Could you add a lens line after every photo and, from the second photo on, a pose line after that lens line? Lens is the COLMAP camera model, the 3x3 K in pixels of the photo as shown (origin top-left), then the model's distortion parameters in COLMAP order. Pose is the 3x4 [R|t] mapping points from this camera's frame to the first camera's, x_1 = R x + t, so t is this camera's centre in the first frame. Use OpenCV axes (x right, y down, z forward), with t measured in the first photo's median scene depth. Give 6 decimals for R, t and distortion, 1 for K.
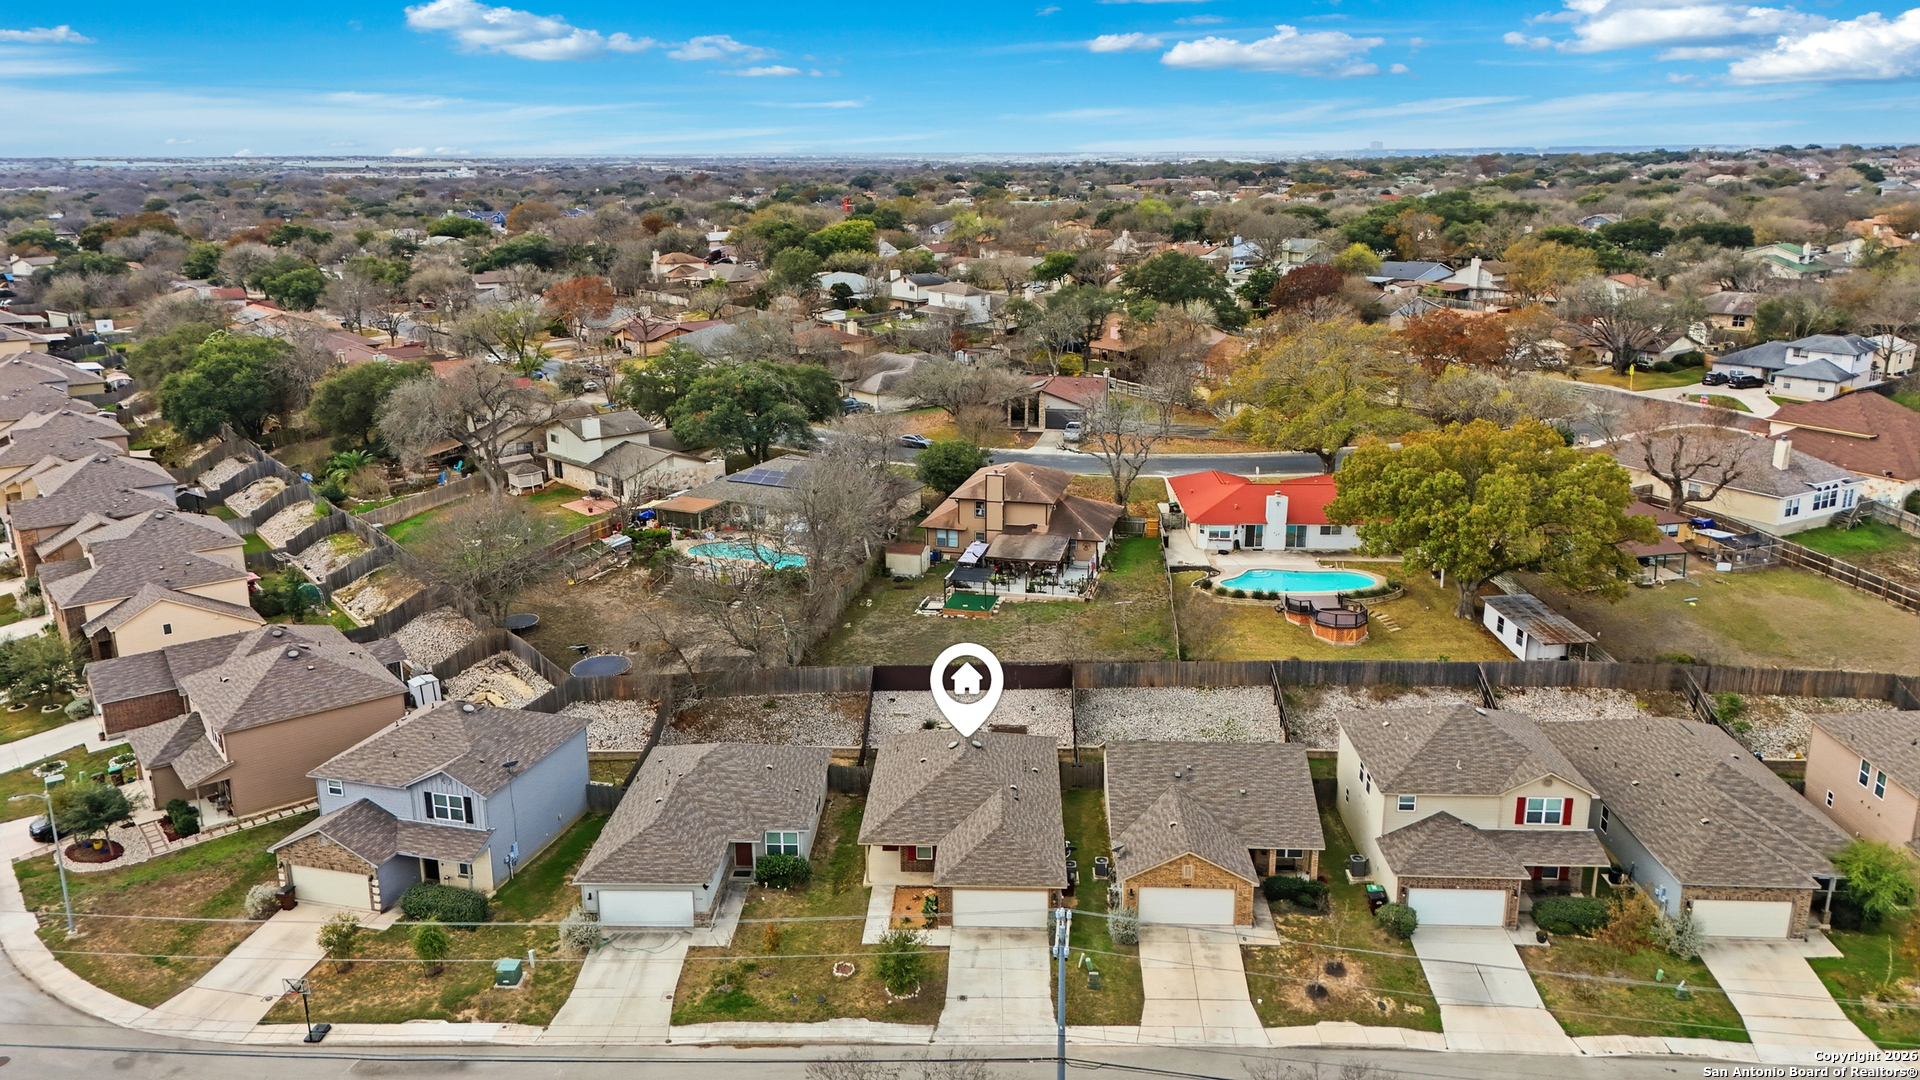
lens RADIAL K [[1403.9, 0, 961.3], [0, 1403.9, 550.0], [0, 0, 1]] dist [0.082513, -0.083113]
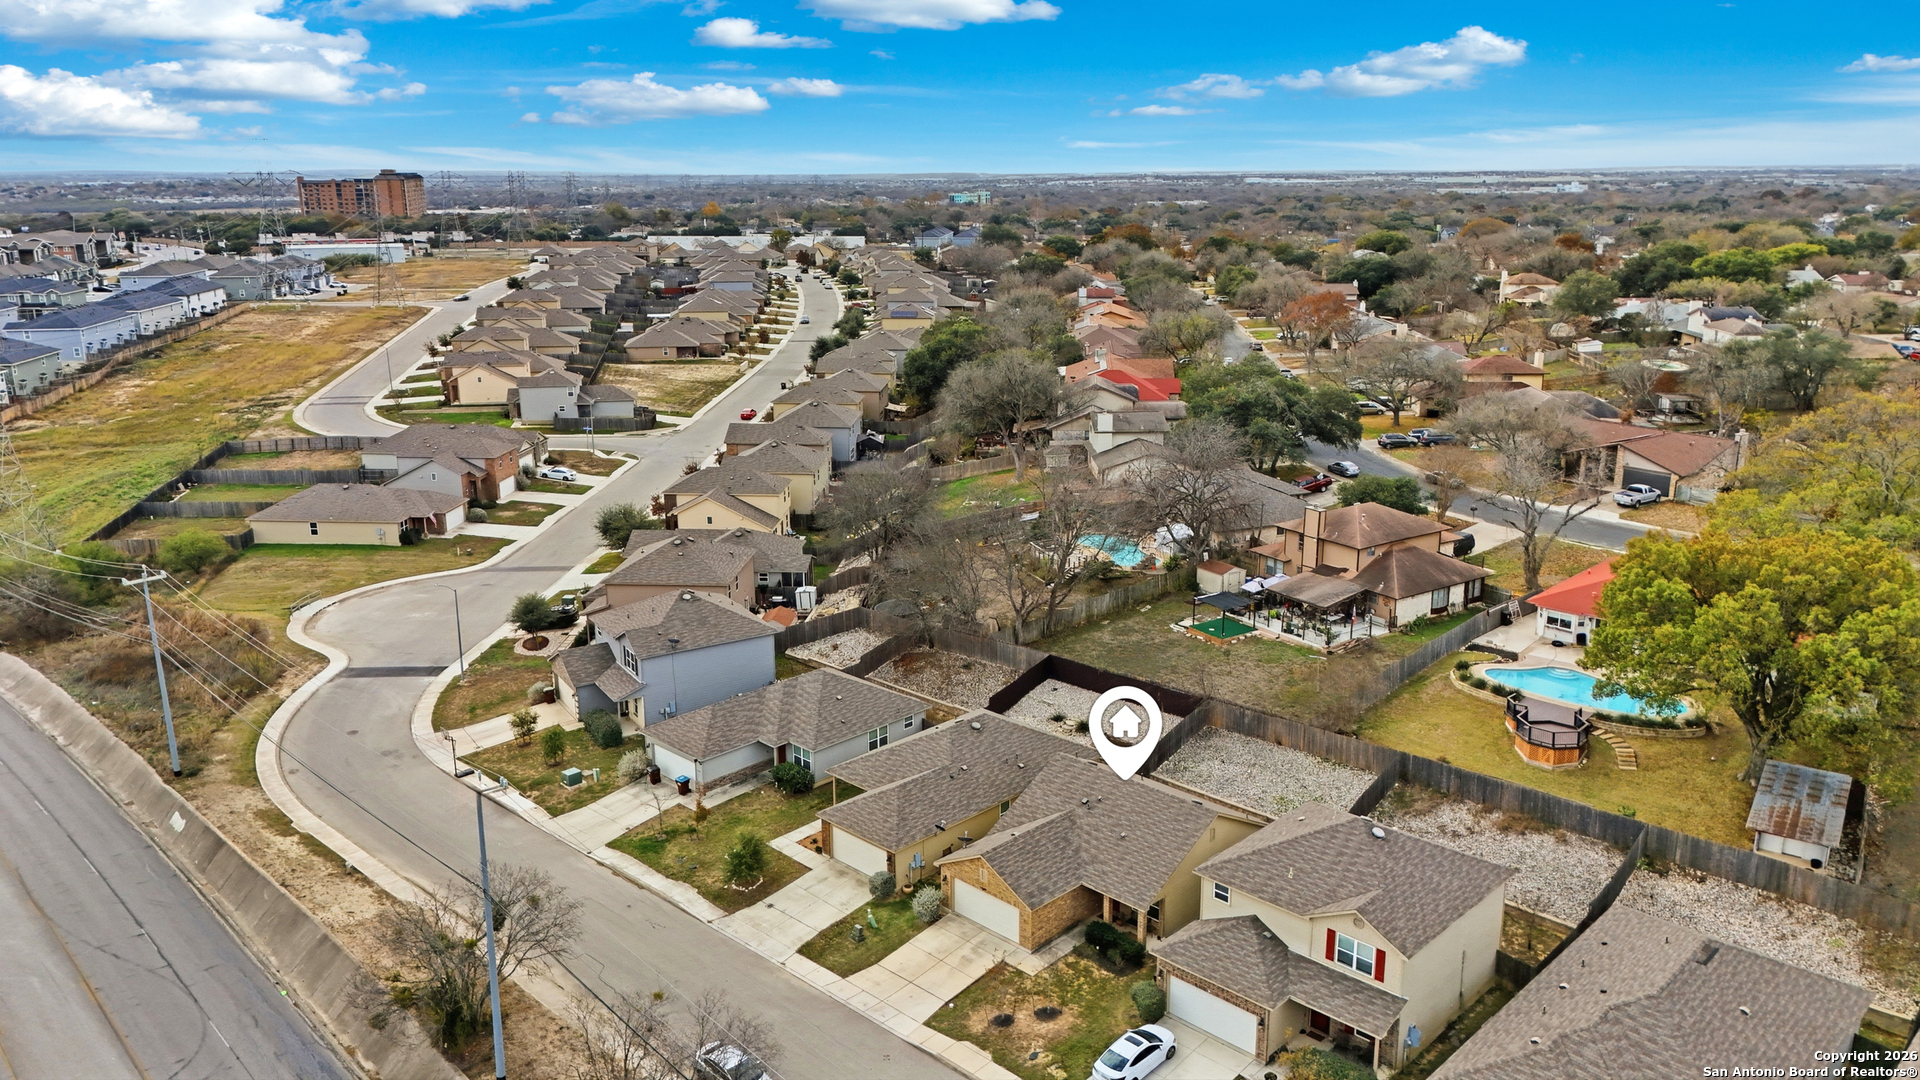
lens RADIAL K [[1403.9, 0, 961.3], [0, 1403.9, 550.0], [0, 0, 1]] dist [0.082513, -0.083113]
pose [[0.737141, 0.178155, -0.651831, 0.502659], [-0.184368, 0.981046, 0.059637, -0.041335], [0.650101, 0.076216, 0.756015, 0.125232]]
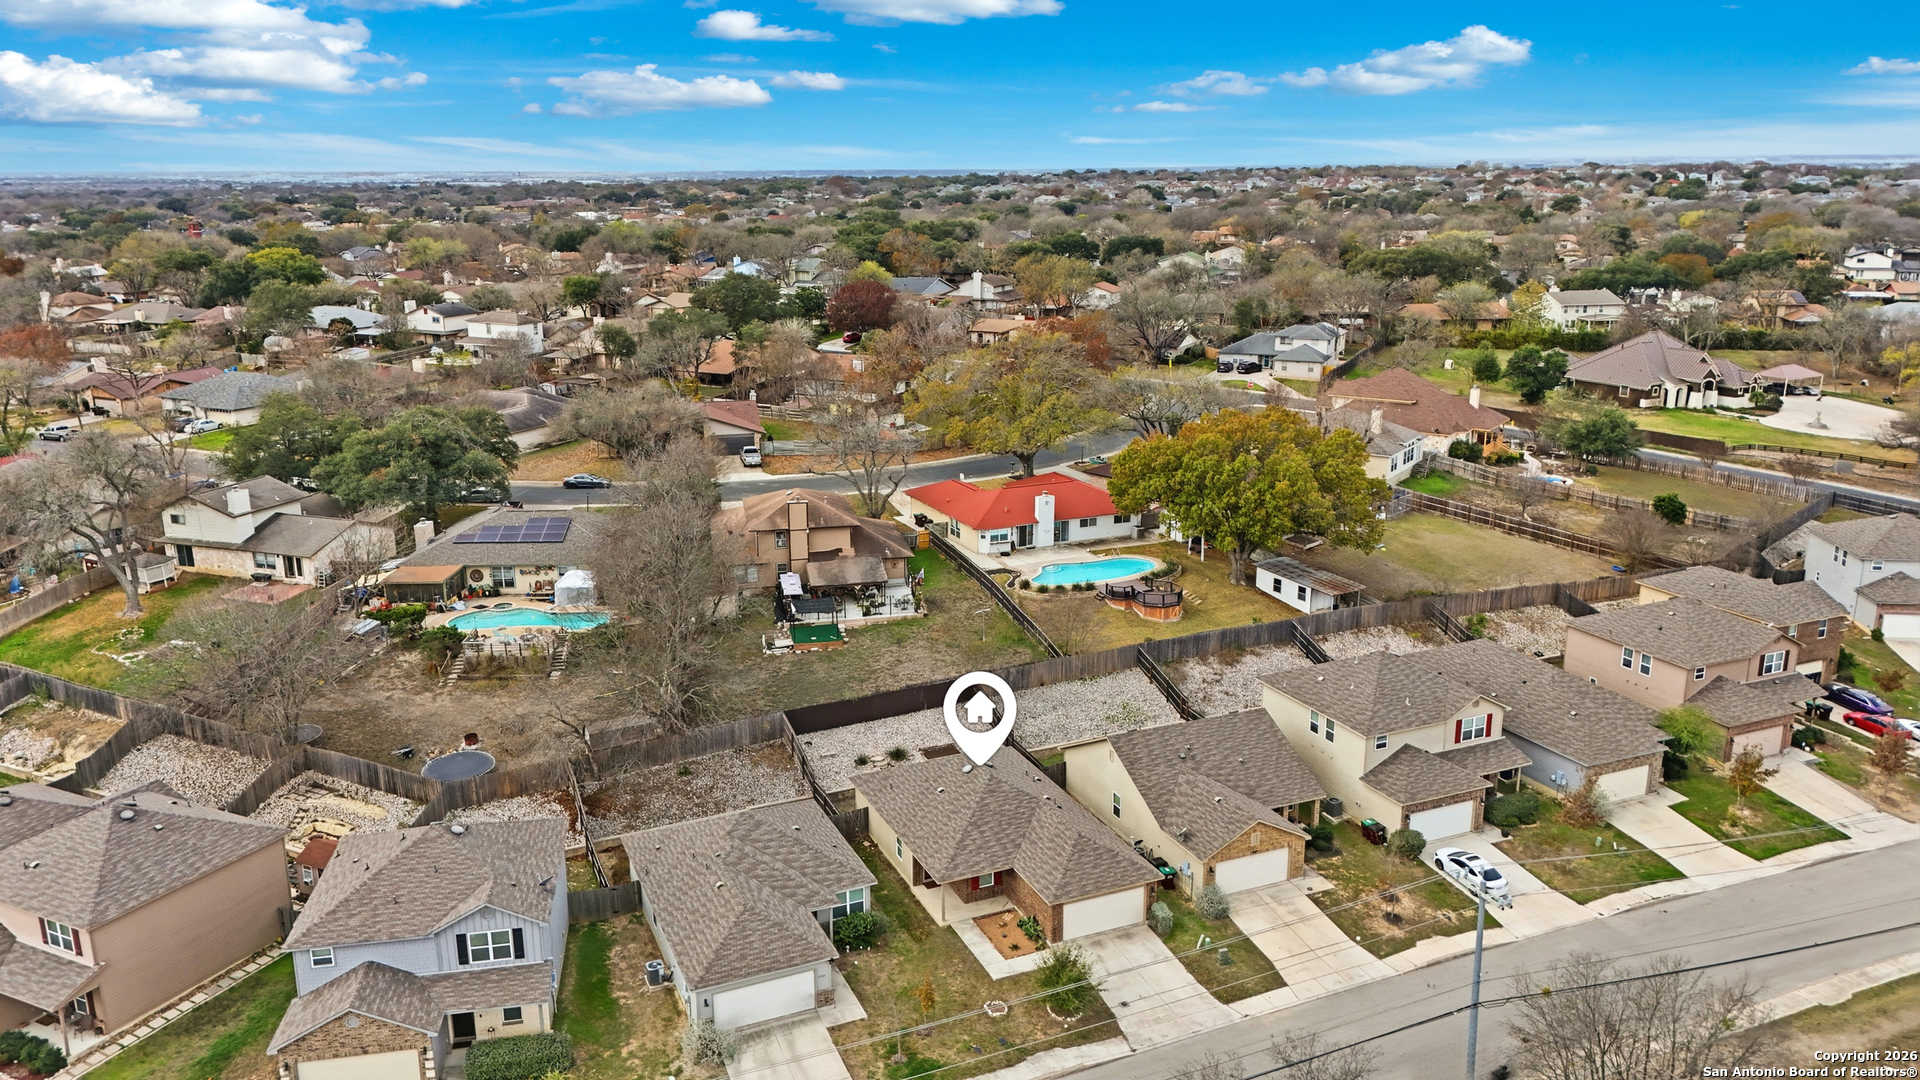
lens RADIAL K [[1403.9, 0, 961.3], [0, 1403.9, 550.0], [0, 0, 1]] dist [0.082513, -0.083113]
pose [[0.899663, -0.117413, 0.420502, -0.302370], [0.123220, 0.992288, 0.013440, -0.020916], [-0.418837, 0.039722, 0.907192, 0.071213]]
